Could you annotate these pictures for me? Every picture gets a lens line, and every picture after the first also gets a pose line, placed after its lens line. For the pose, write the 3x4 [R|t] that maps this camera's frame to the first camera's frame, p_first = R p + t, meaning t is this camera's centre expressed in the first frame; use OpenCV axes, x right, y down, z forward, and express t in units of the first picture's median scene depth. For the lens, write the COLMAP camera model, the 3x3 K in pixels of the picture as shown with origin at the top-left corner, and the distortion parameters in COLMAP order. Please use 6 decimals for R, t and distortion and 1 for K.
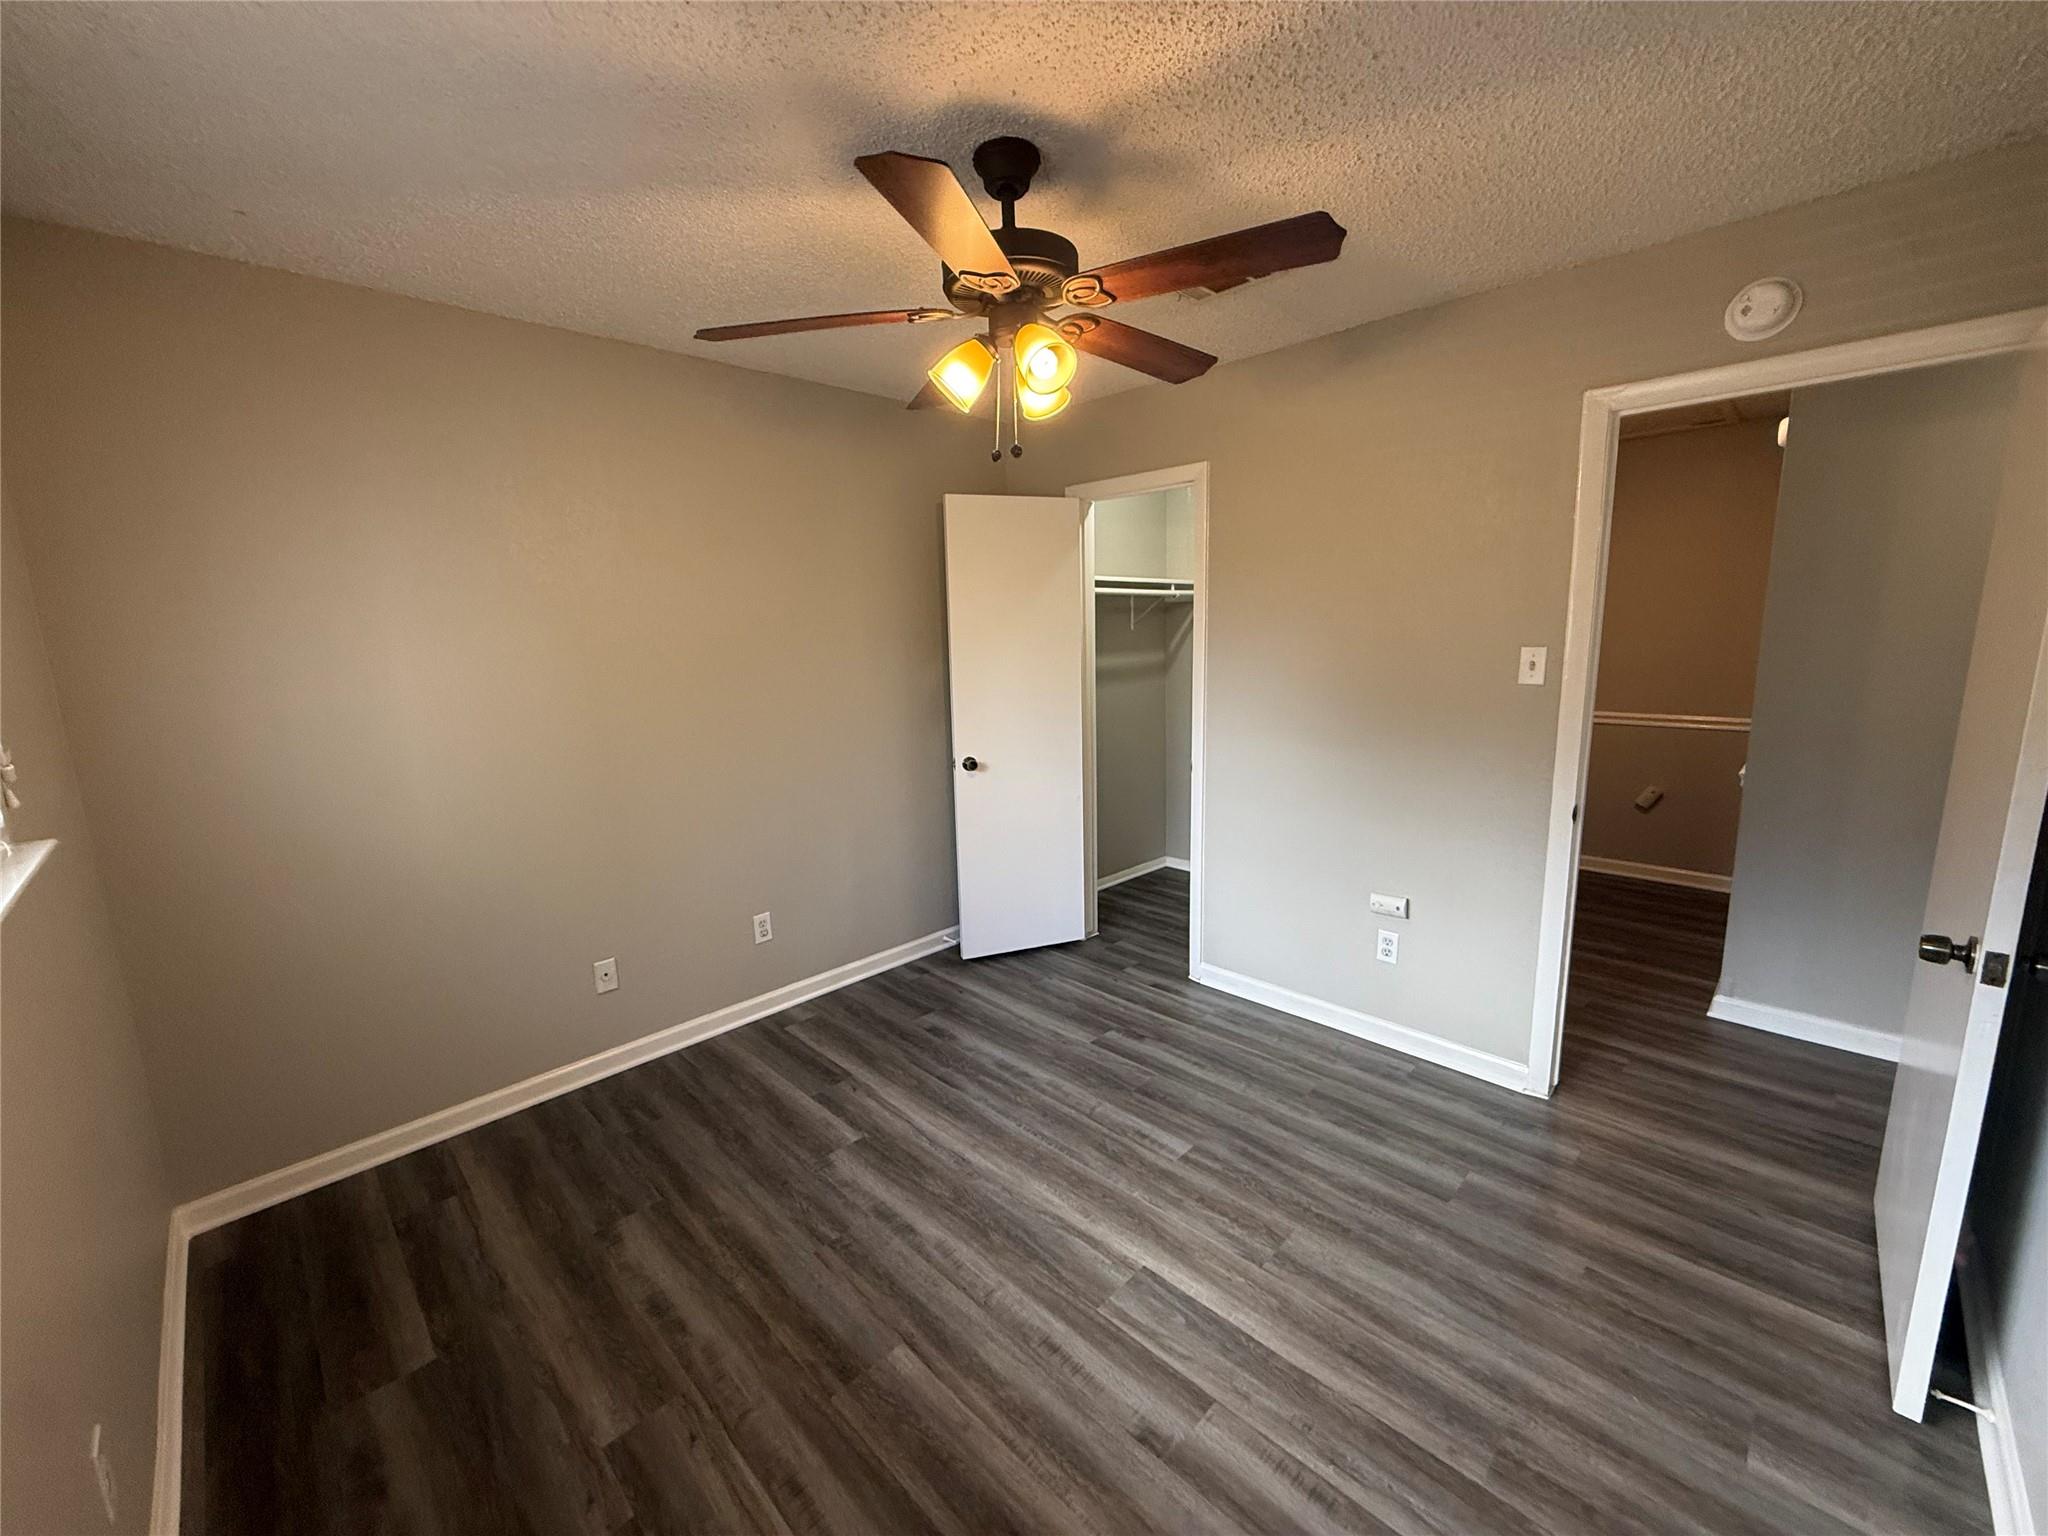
lens RADIAL K [[813.7, 0, 1027.5], [0, 813.7, 768.0], [0, 0, 1]] dist [0.000091, -0.000127]
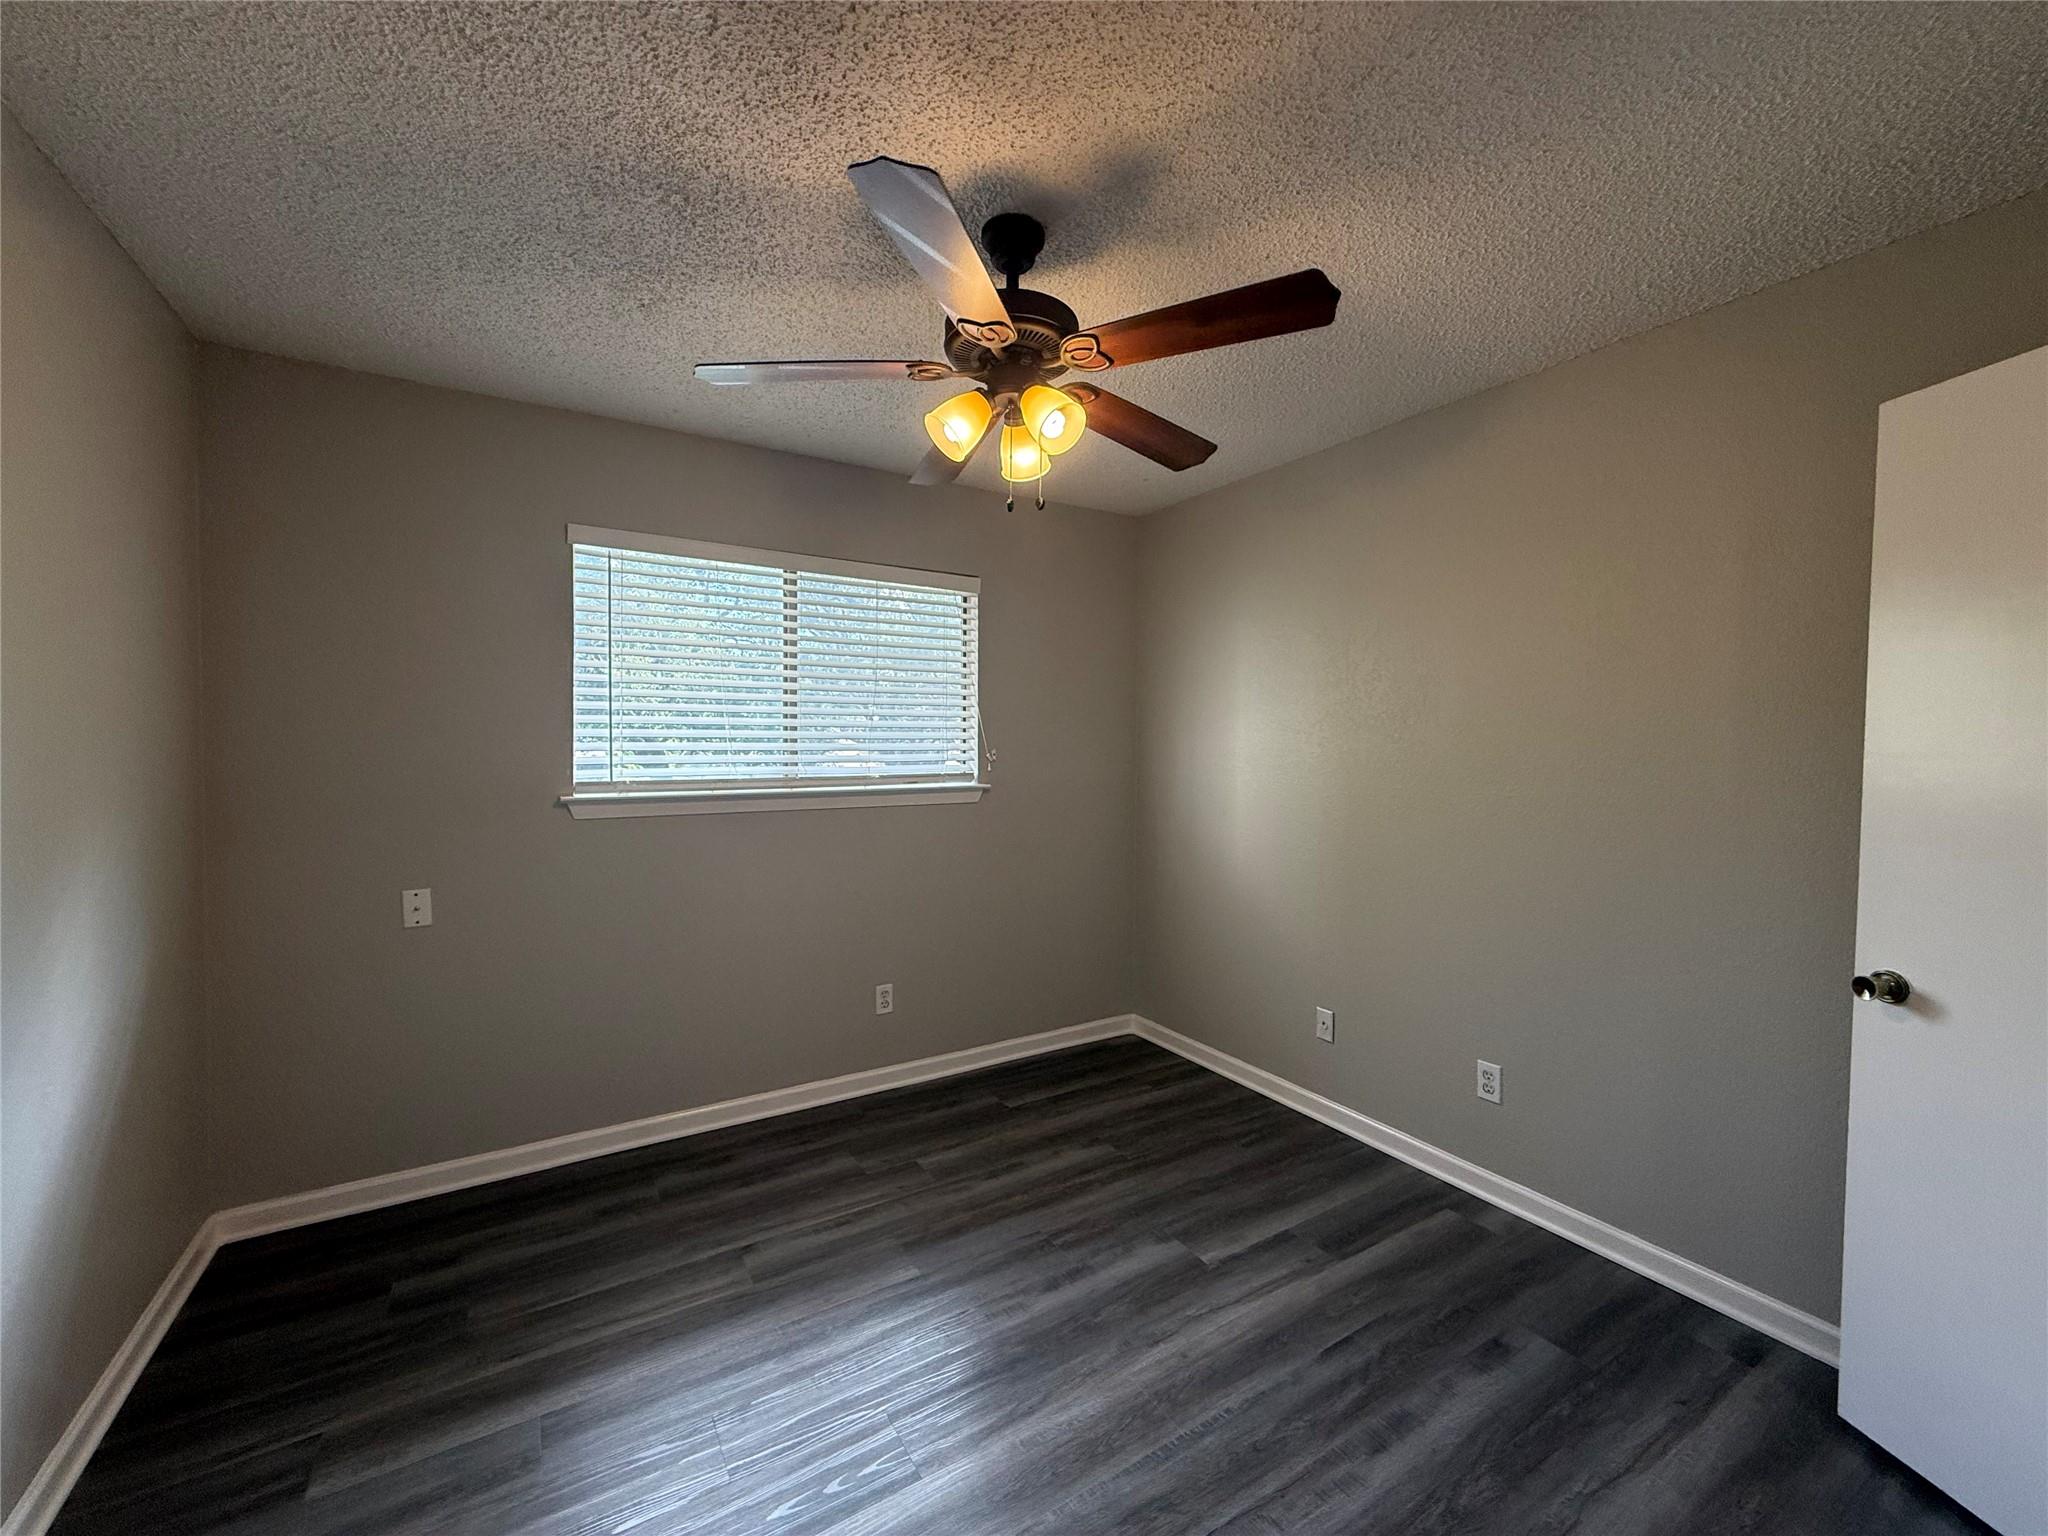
lens RADIAL K [[813.7, 0, 1026.3], [0, 813.7, 760.2], [0, 0, 1]] dist [0.000091, -0.000127]
pose [[-0.232177, 0.041416, -0.971791, 0.690772], [-0.172033, 0.981594, 0.082935, -0.122956], [0.957339, 0.186436, -0.220779, 0.925201]]
